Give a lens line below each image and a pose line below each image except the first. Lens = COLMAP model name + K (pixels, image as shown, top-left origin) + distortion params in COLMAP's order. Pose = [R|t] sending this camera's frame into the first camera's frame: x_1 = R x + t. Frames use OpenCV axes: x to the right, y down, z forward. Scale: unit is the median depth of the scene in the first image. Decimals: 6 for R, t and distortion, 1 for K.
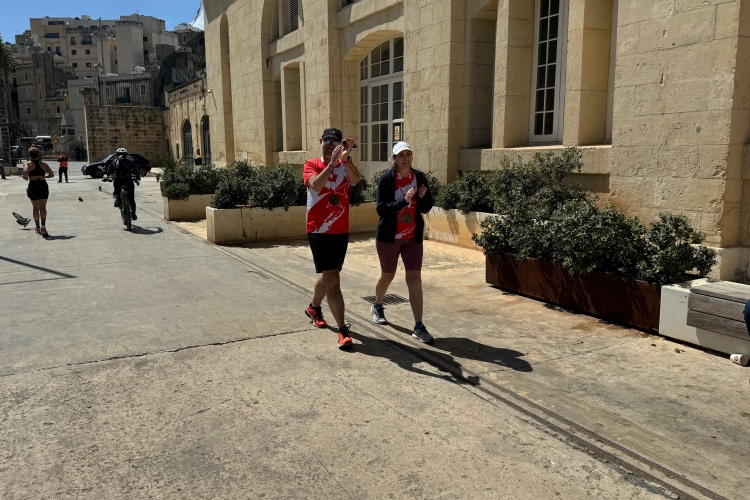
lens RADIAL K [[603.3, 0, 375.0], [0, 603.3, 250.0], [0, 0, 1]] dist [-0.003267, -0.001441]
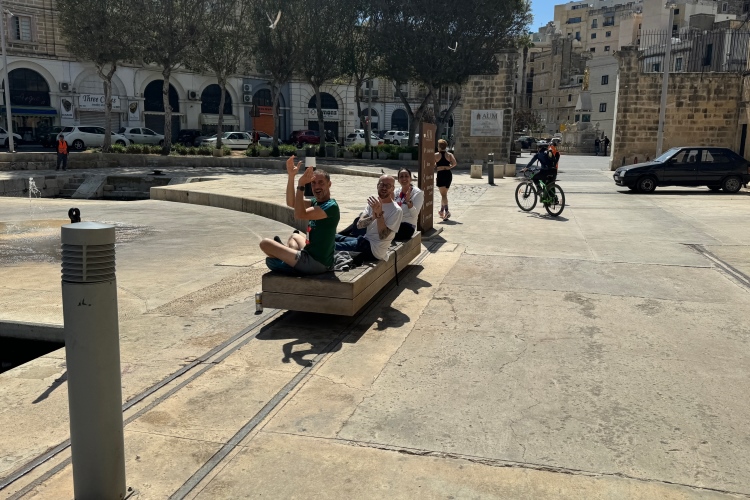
lens RADIAL K [[603.3, 0, 375.0], [0, 603.3, 250.0], [0, 0, 1]] dist [-0.003267, -0.001441]
pose [[0.716118, 0.130135, -0.685741, -0.072162], [-0.121670, 0.990698, 0.060947, -0.020521], [0.687293, 0.039789, 0.725289, 0.127537]]
